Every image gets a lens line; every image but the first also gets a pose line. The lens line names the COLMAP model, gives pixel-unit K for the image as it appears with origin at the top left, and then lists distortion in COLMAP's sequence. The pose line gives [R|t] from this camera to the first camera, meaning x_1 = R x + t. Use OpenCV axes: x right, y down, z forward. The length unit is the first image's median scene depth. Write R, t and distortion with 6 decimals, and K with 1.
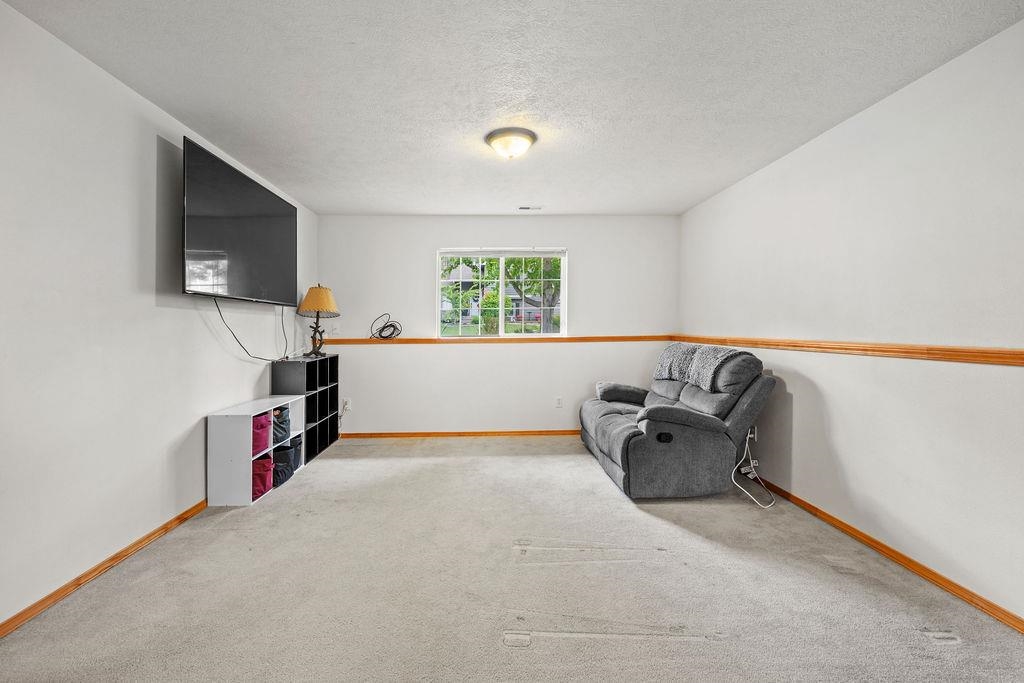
lens RADIAL K [[442.9, 0, 517.1], [0, 442.9, 343.0], [0, 0, 1]] dist [-0.004507, 0.000312]
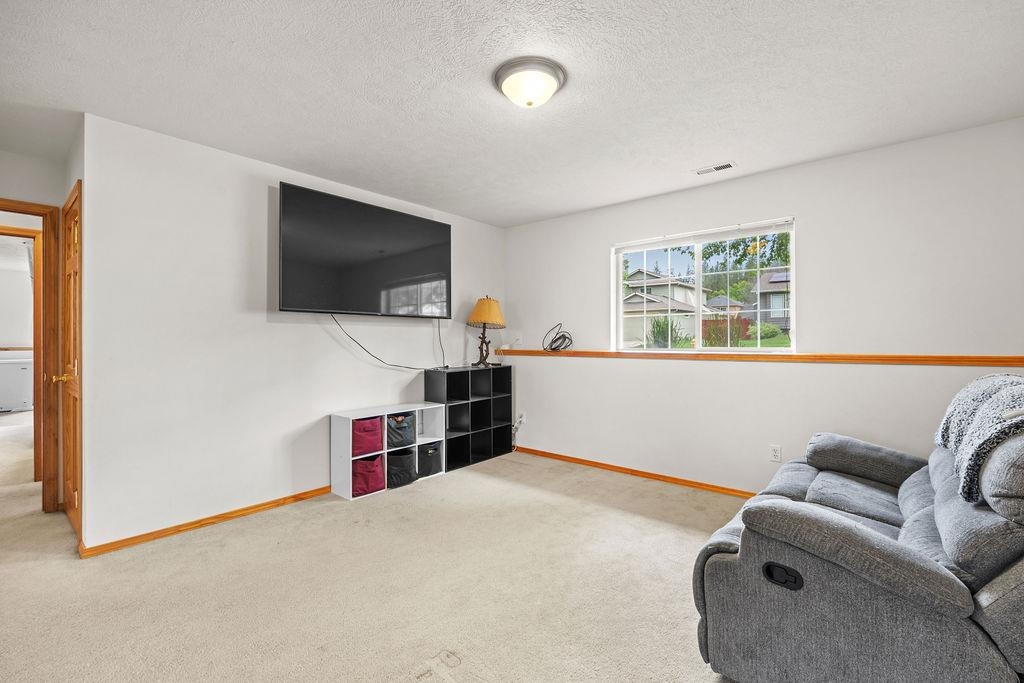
lens RADIAL K [[442.9, 0, 511.2], [0, 442.9, 340.7], [0, 0, 1]] dist [-0.004507, 0.000312]
pose [[0.736989, 0.007066, -0.675868, 0.300317], [-0.023721, 0.999600, -0.015416, -0.016149], [0.675488, 0.027393, 0.736862, 0.308224]]
